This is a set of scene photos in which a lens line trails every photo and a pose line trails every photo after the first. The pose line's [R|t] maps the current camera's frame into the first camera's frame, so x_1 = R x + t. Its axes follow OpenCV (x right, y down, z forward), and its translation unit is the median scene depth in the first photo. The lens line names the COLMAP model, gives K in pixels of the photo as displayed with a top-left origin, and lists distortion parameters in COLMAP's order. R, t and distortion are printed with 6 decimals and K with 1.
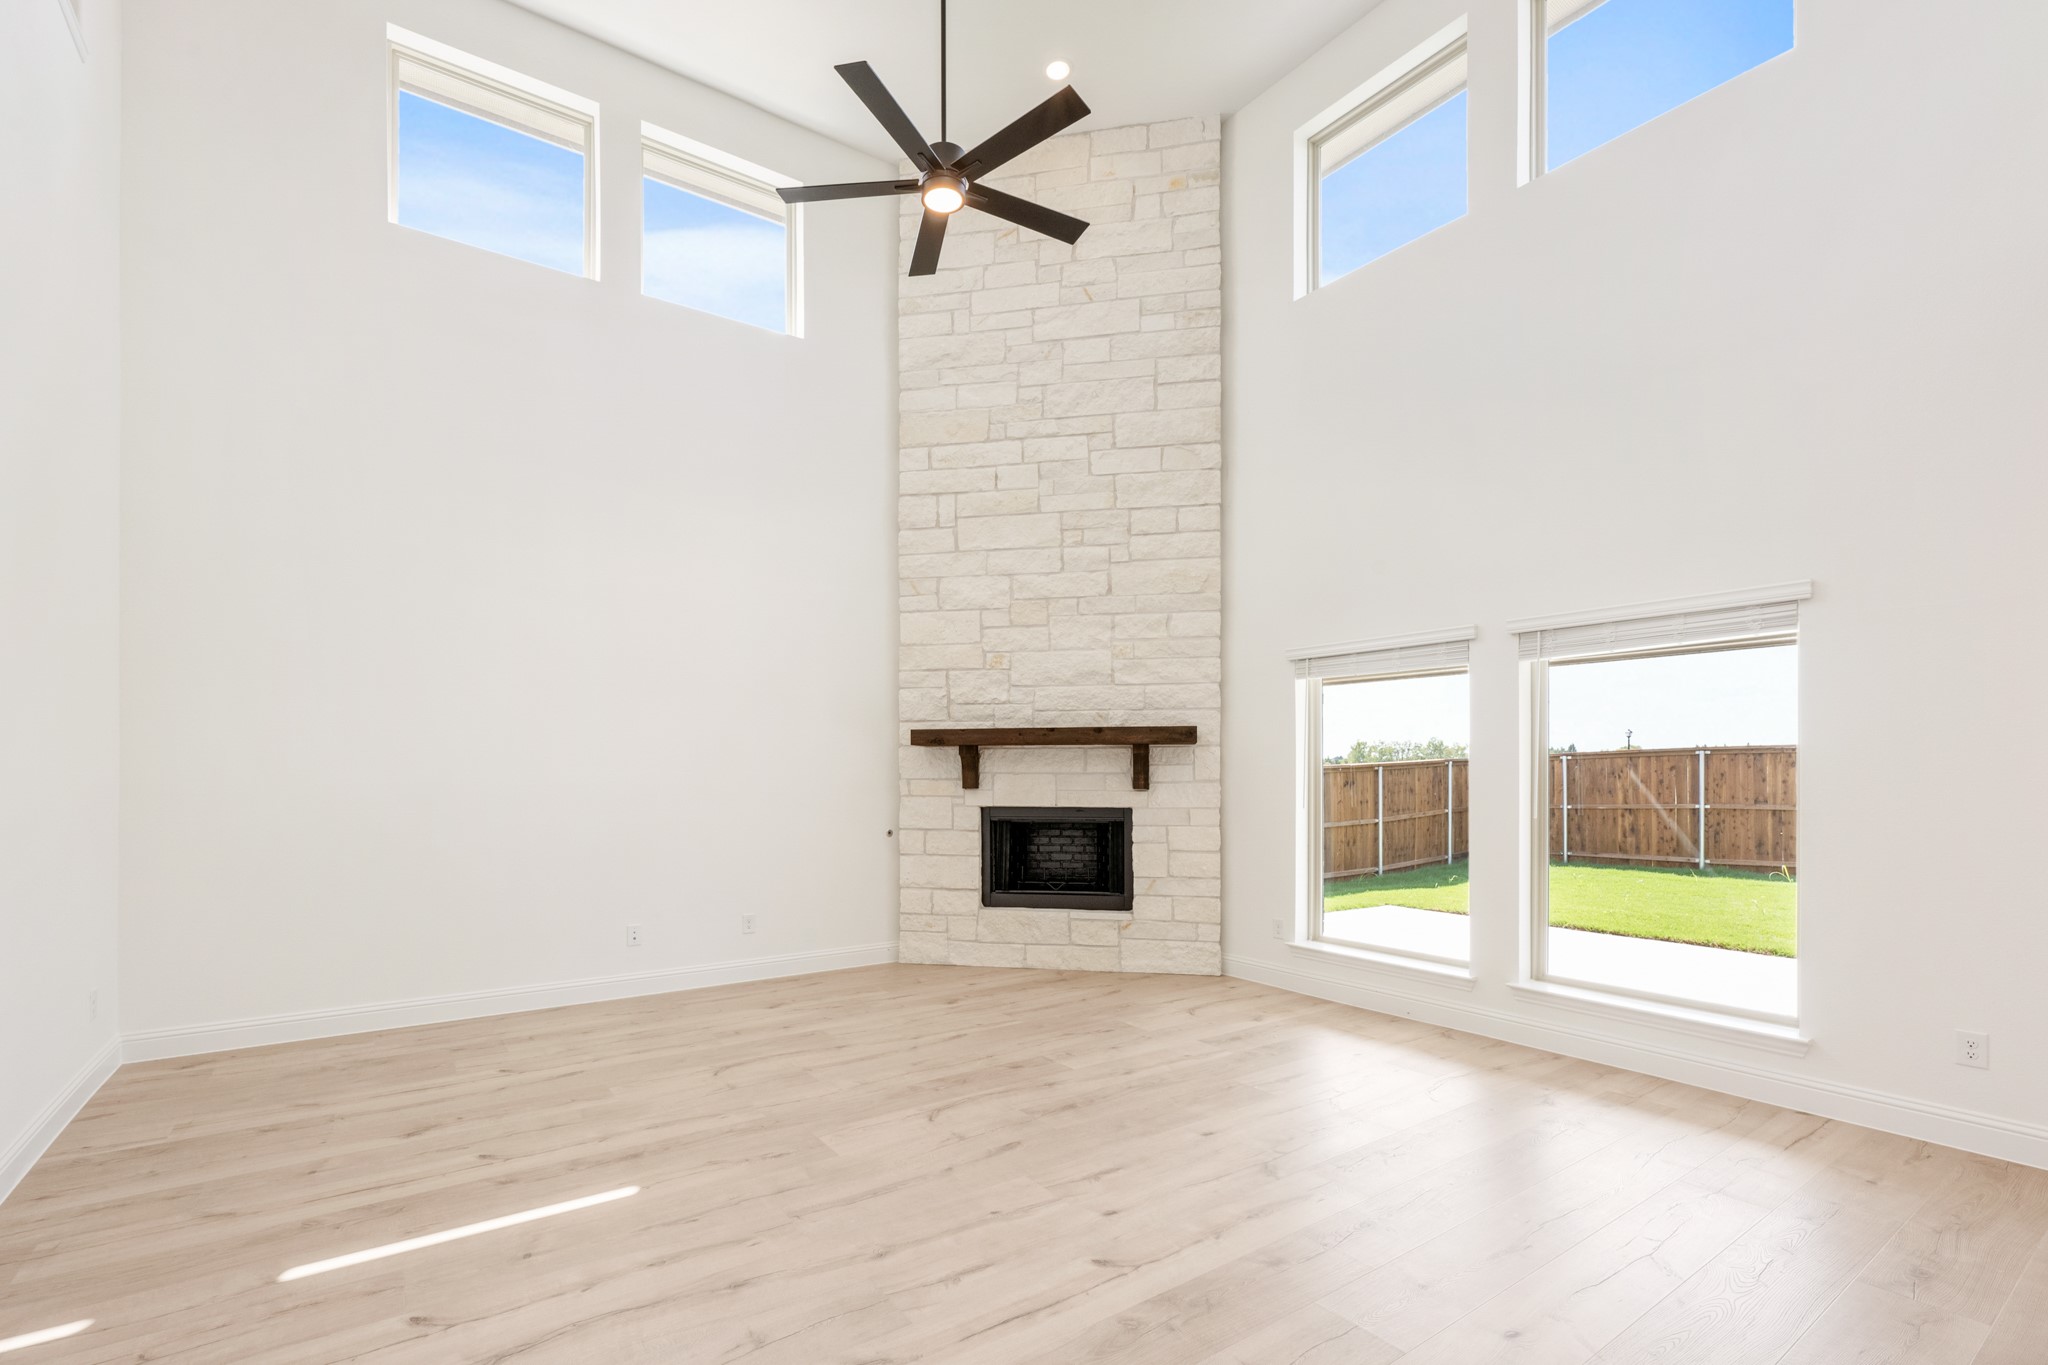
lens RADIAL K [[896.4, 0, 973.2], [0, 896.4, 764.7], [0, 0, 1]] dist [0.007257, -0.000320]
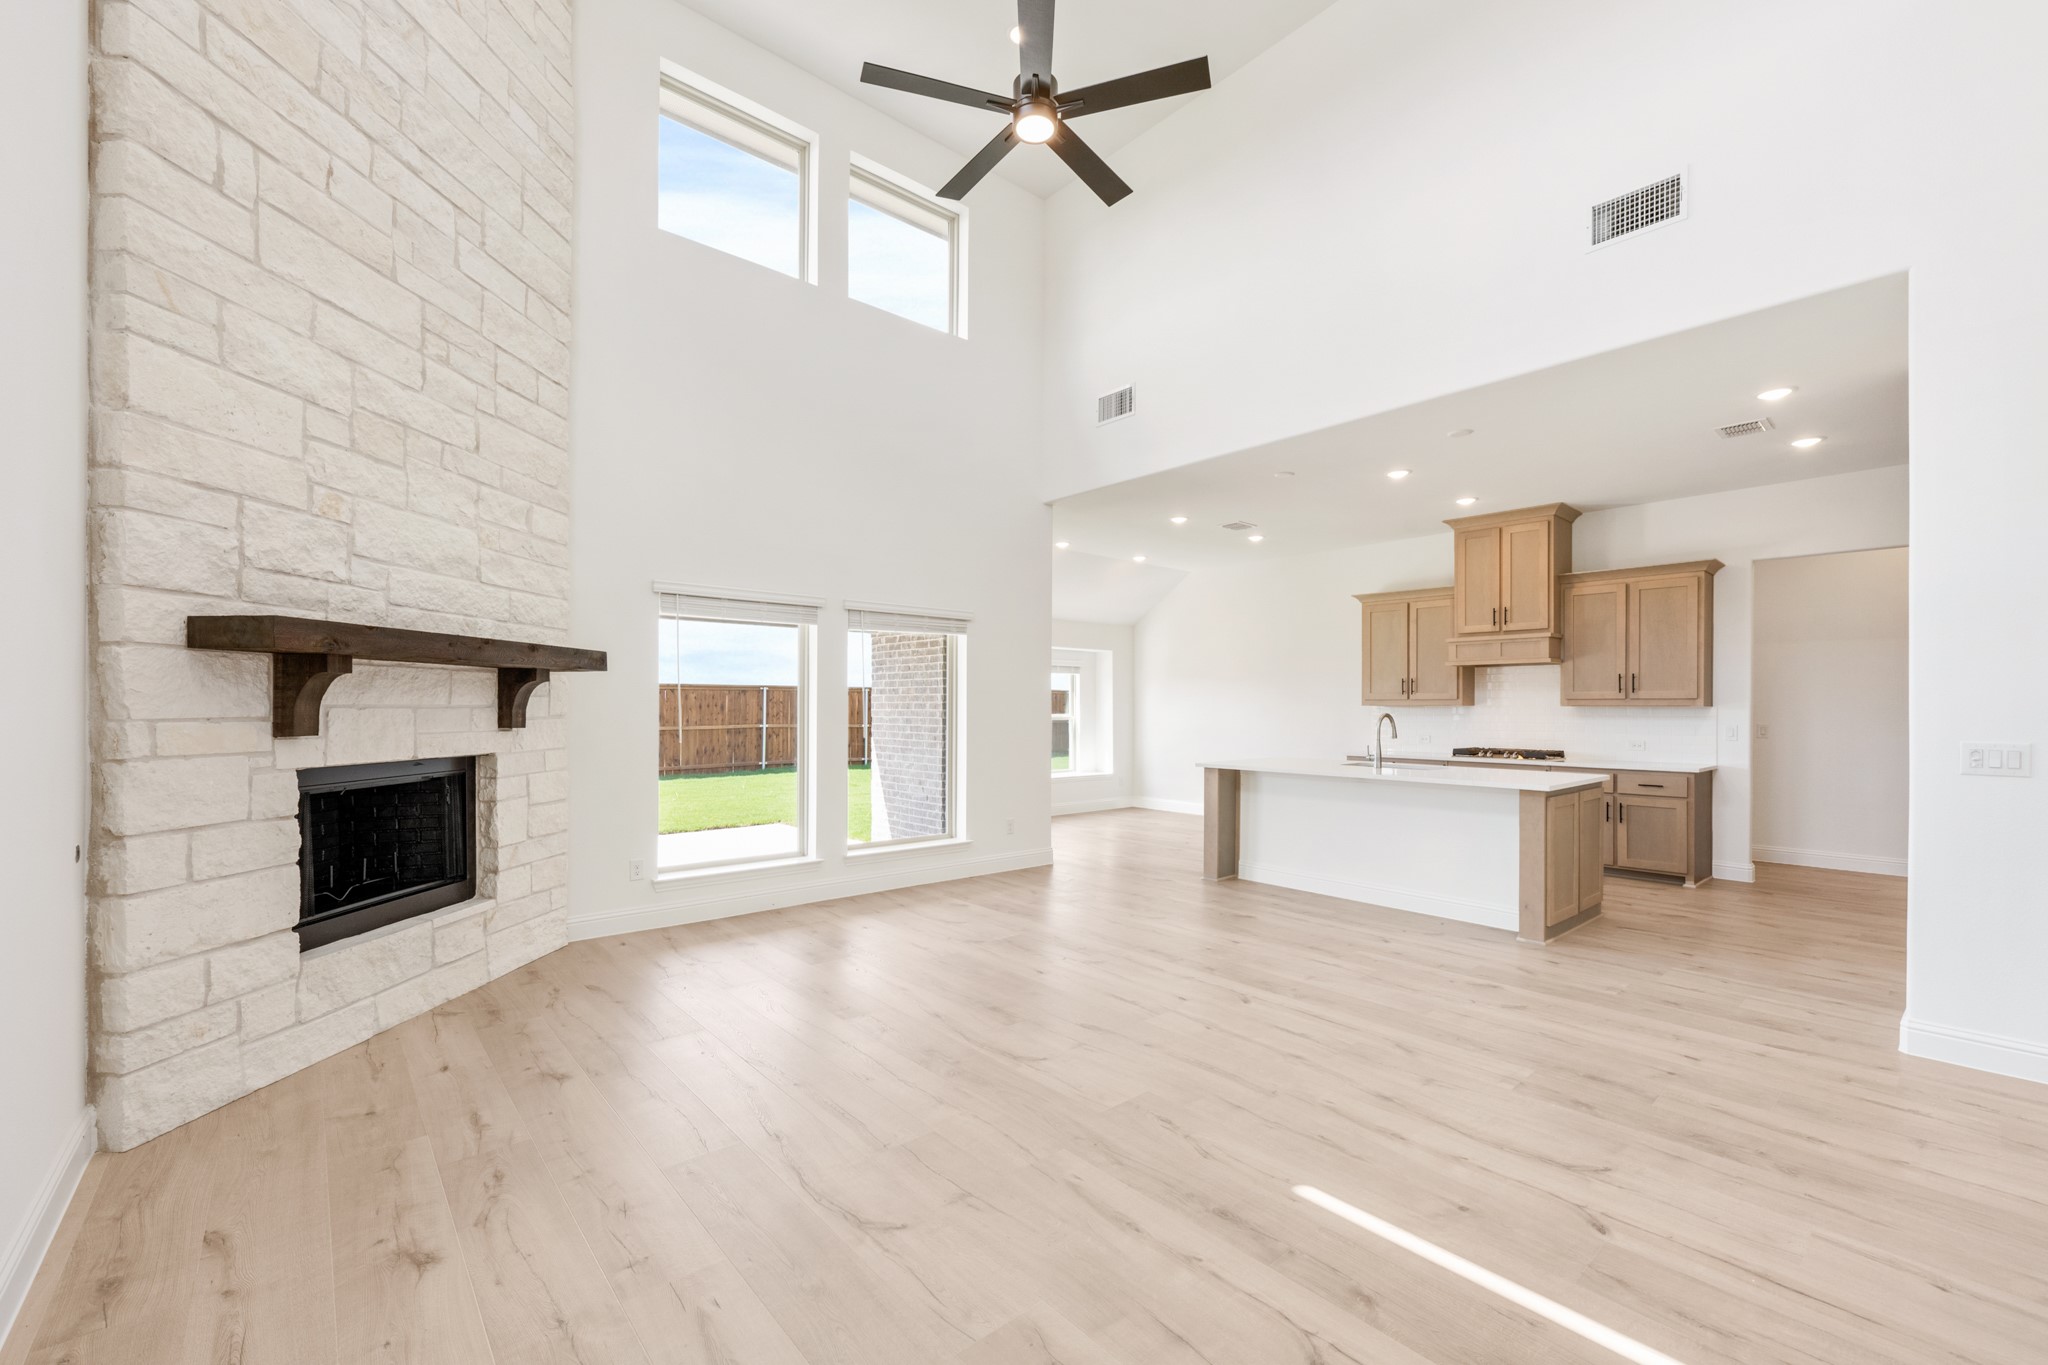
lens RADIAL K [[841.7, 0, 1010.1], [0, 841.7, 701.6], [0, 0, 1]] dist [-0.002143, 0.000923]
pose [[-0.114910, 0.004859, 0.993364, -0.547165], [-0.011128, 0.999919, -0.006178, 0.004834], [-0.993314, -0.011764, -0.114847, 0.651243]]
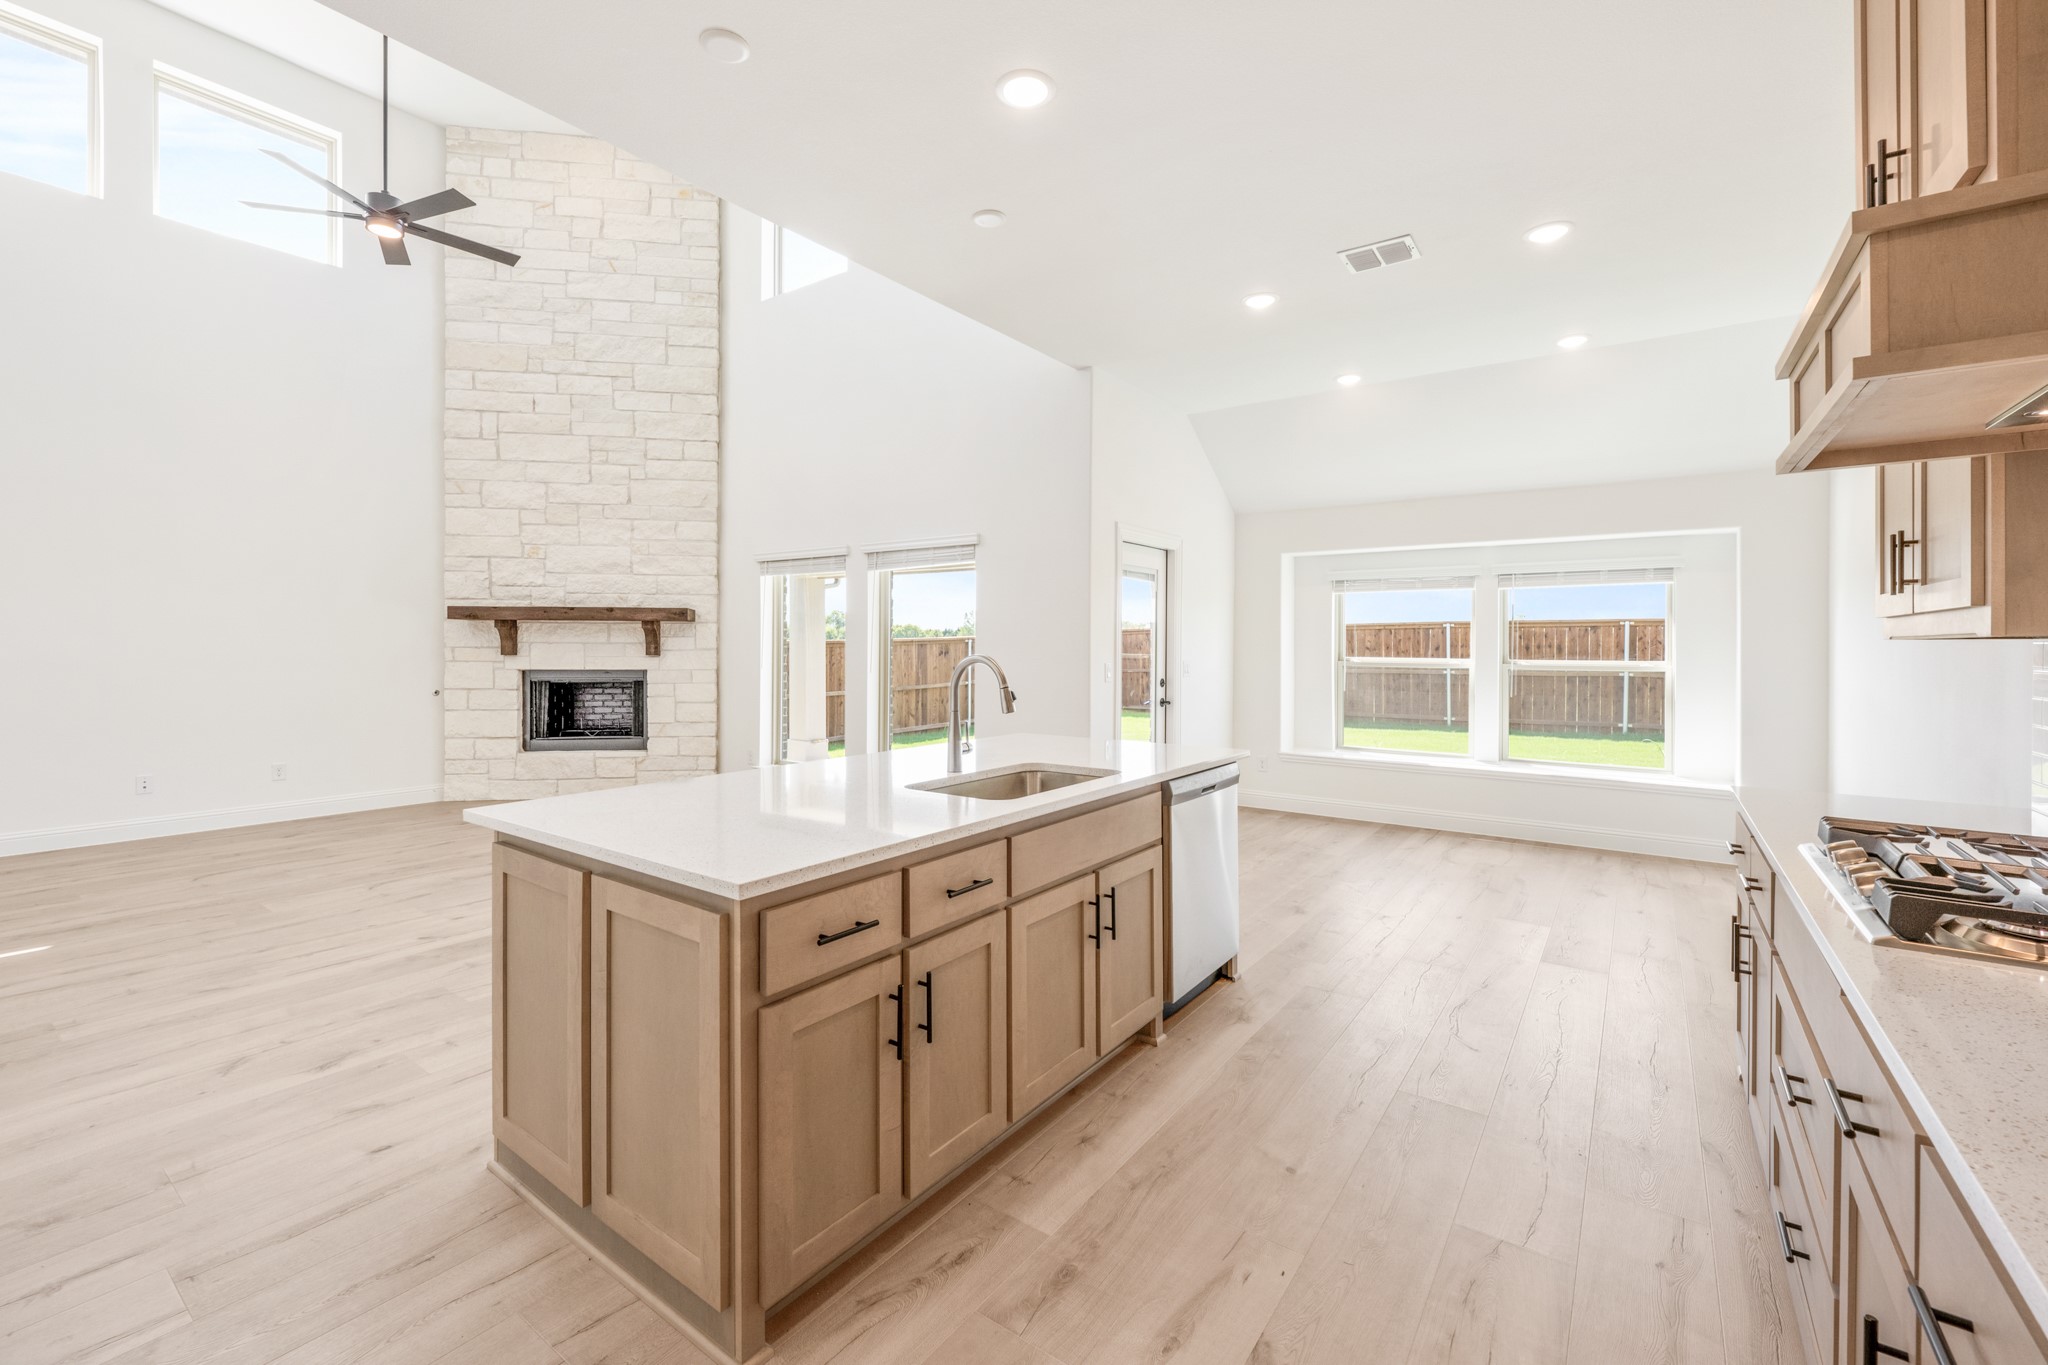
lens RADIAL K [[841.7, 0, 1007.0], [0, 841.7, 646.6], [0, 0, 1]] dist [-0.002143, 0.000923]
pose [[0.939577, 0.003324, 0.342320, 0.246426], [-0.007385, 0.999917, 0.010561, -0.002349], [-0.342257, -0.012451, 0.939524, -0.317227]]
